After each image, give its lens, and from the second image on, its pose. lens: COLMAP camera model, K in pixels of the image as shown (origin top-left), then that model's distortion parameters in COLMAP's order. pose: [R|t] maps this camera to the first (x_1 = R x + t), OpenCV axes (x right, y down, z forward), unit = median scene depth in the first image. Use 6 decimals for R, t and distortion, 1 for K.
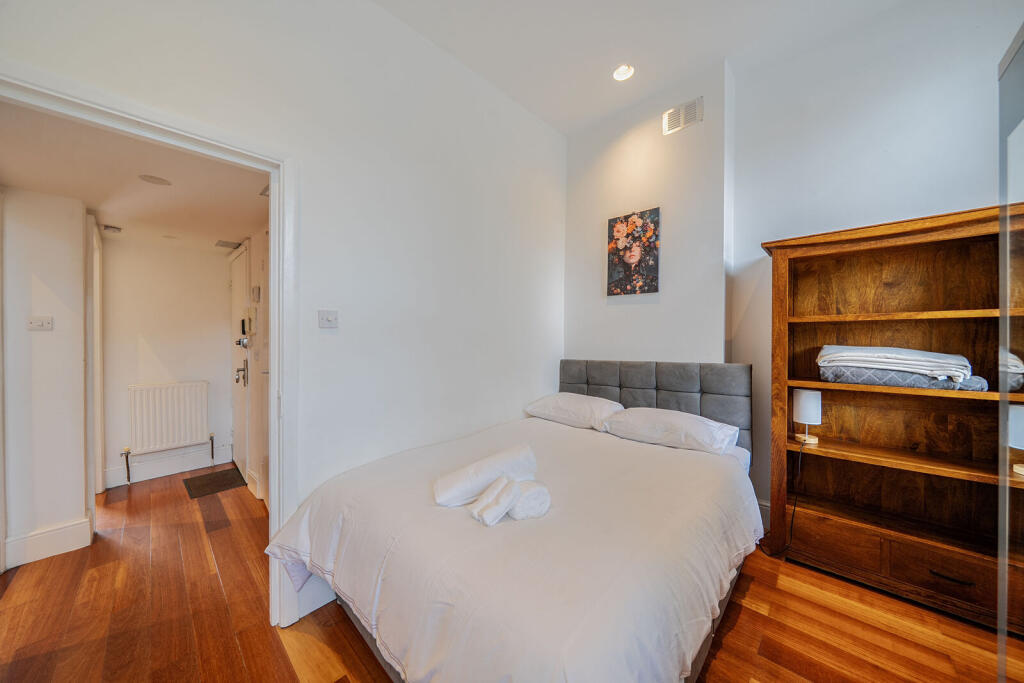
lens RADIAL K [[348.5, 0, 512.0], [0, 348.5, 341.5], [0, 0, 1]] dist [-0.000816, -0.000085]
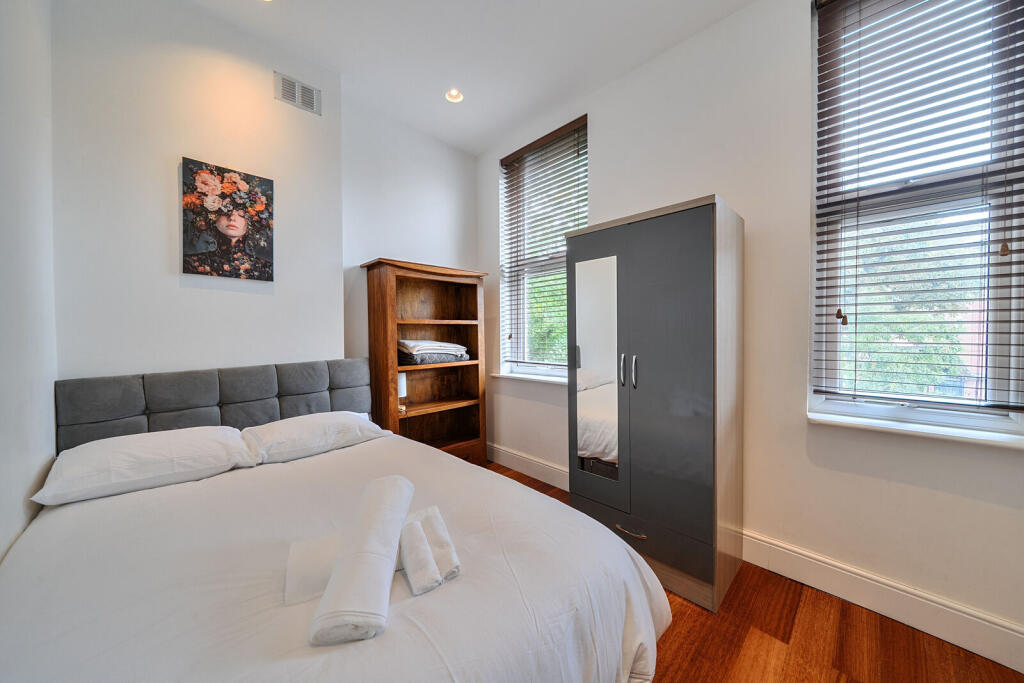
lens RADIAL K [[348.5, 0, 512.0], [0, 348.5, 341.5], [0, 0, 1]] dist [-0.000816, -0.000085]
pose [[0.038283, -0.022499, 0.999014, -0.398979], [0.018015, 0.999600, 0.021822, -0.004769], [-0.999105, 0.017162, 0.038673, 0.392535]]
